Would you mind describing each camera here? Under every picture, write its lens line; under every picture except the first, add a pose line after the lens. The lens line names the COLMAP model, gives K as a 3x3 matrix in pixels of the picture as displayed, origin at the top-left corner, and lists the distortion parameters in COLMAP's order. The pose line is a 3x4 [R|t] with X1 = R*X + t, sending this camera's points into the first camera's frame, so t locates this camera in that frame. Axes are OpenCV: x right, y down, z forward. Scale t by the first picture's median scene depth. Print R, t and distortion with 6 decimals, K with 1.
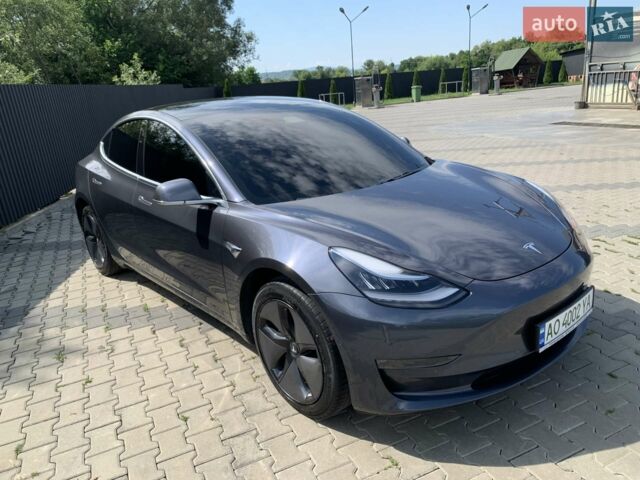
lens RADIAL K [[483.1, 0, 323.4], [0, 483.1, 232.3], [0, 0, 1]] dist [0.004063, -0.006135]
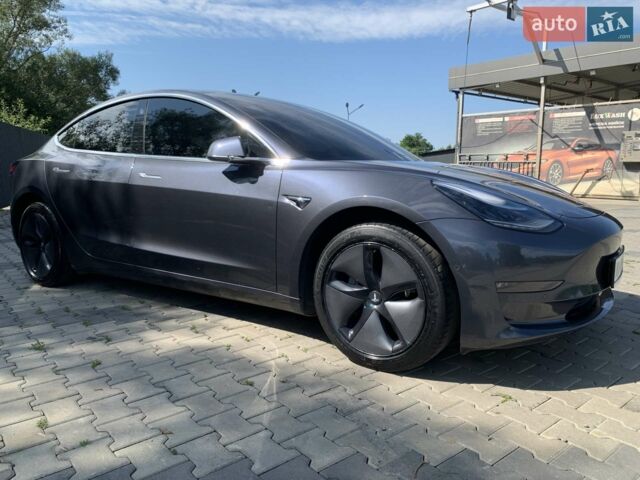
lens RADIAL K [[479.4, 0, 320.0], [0, 479.4, 240.0], [0, 0, 1]] dist [0.009836, 0.003473]
pose [[0.965775, 0.042645, 0.255850, -0.225298], [-0.000887, 0.986929, -0.161154, 0.154574], [-0.259378, 0.155412, 0.953189, 0.065068]]
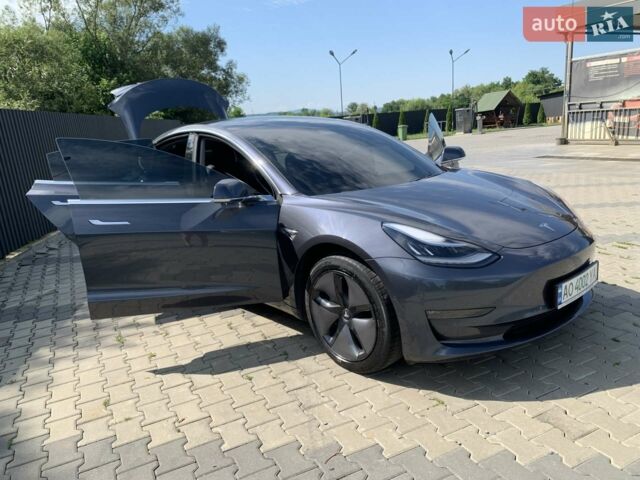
lens RADIAL K [[481.4, 0, 320.0], [0, 481.4, 240.0], [0, 0, 1]] dist [0.002484, -0.003800]
pose [[0.999686, 0.001238, 0.025011, -0.084809], [0.000372, 0.997933, -0.064269, 0.075573], [-0.025039, 0.064258, 0.997619, -0.091862]]
